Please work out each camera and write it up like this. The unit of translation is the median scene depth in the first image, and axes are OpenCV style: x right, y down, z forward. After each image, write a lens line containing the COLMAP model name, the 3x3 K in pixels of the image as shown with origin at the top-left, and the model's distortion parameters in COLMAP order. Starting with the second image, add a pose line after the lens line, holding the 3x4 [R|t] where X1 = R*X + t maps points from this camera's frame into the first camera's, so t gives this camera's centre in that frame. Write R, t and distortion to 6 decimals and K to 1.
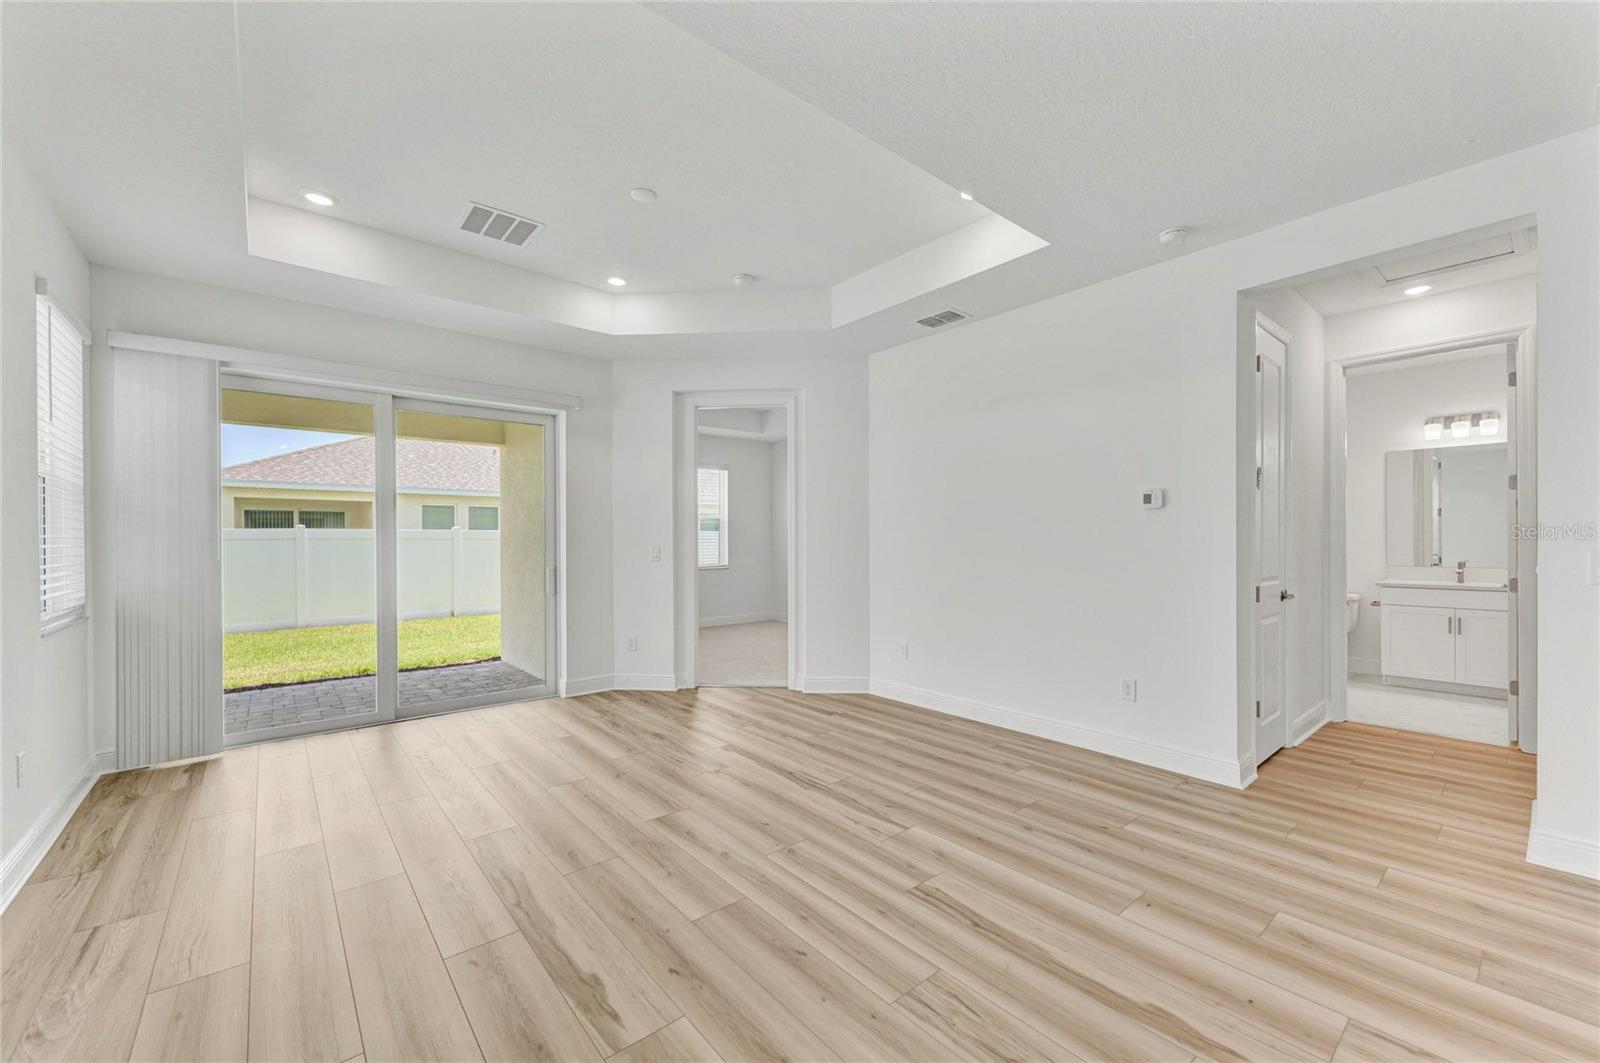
lens RADIAL K [[636.5, 0, 813.8], [0, 636.5, 539.3], [0, 0, 1]] dist [0.012773, -0.004325]
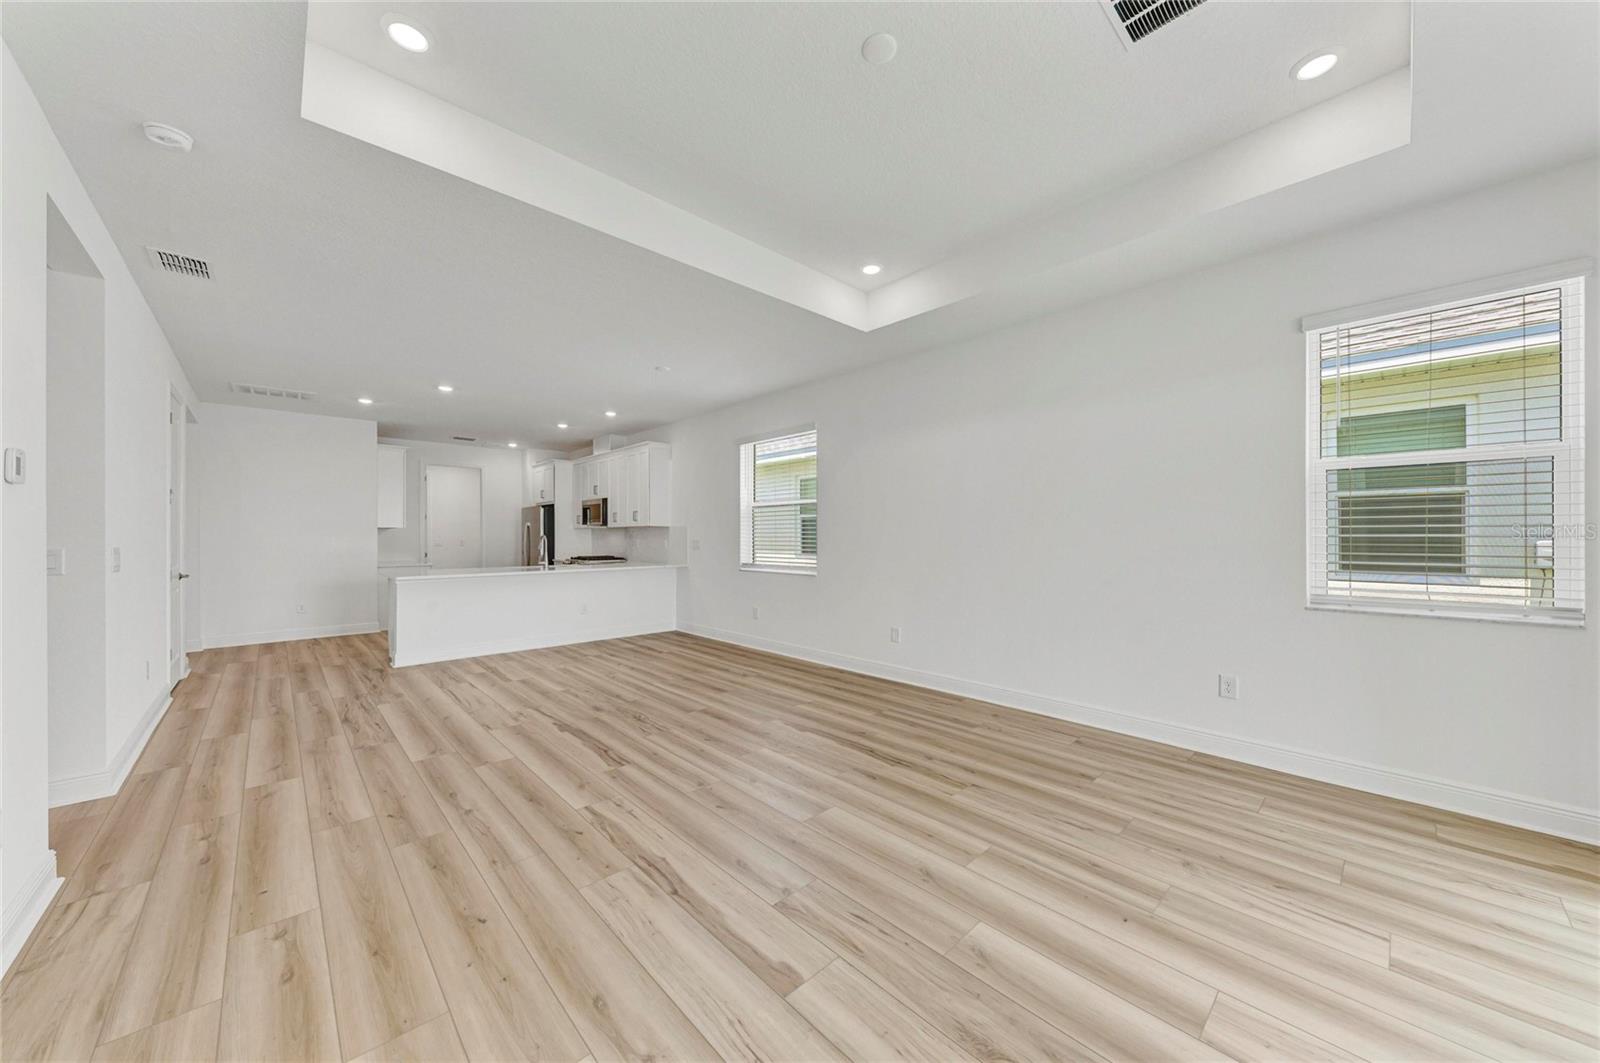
lens RADIAL K [[559.6, 0, 814.4], [0, 559.6, 547.0], [0, 0, 1]] dist [0.002342, -0.000724]
pose [[-0.998486, 0.008749, -0.054300, -0.164929], [0.007560, 0.999728, 0.022063, 0.000086], [0.054478, 0.021619, -0.998281, 1.709421]]
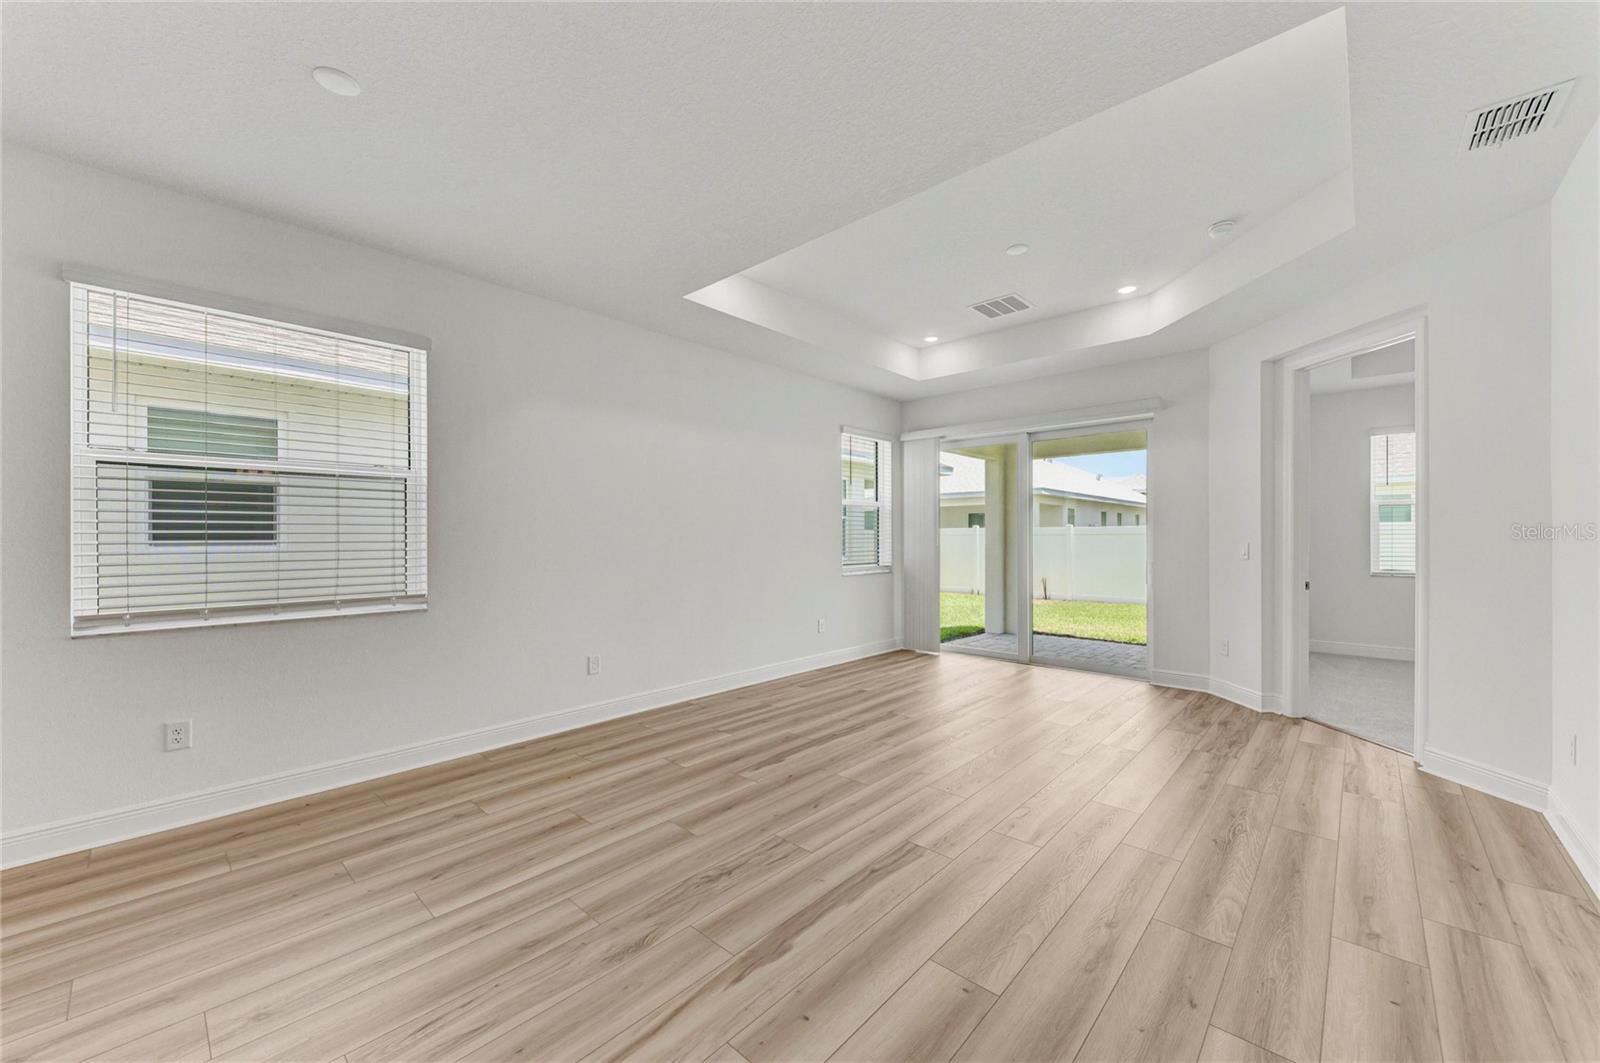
lens RADIAL K [[610.3, 0, 800.9], [0, 610.3, 533.3], [0, 0, 1]] dist [0.001899, -0.000460]
pose [[0.113701, -0.001766, -0.993514, 0.882099], [0.002457, 0.999996, -0.001496, -0.003246], [0.993512, -0.002271, 0.113704, 0.493128]]
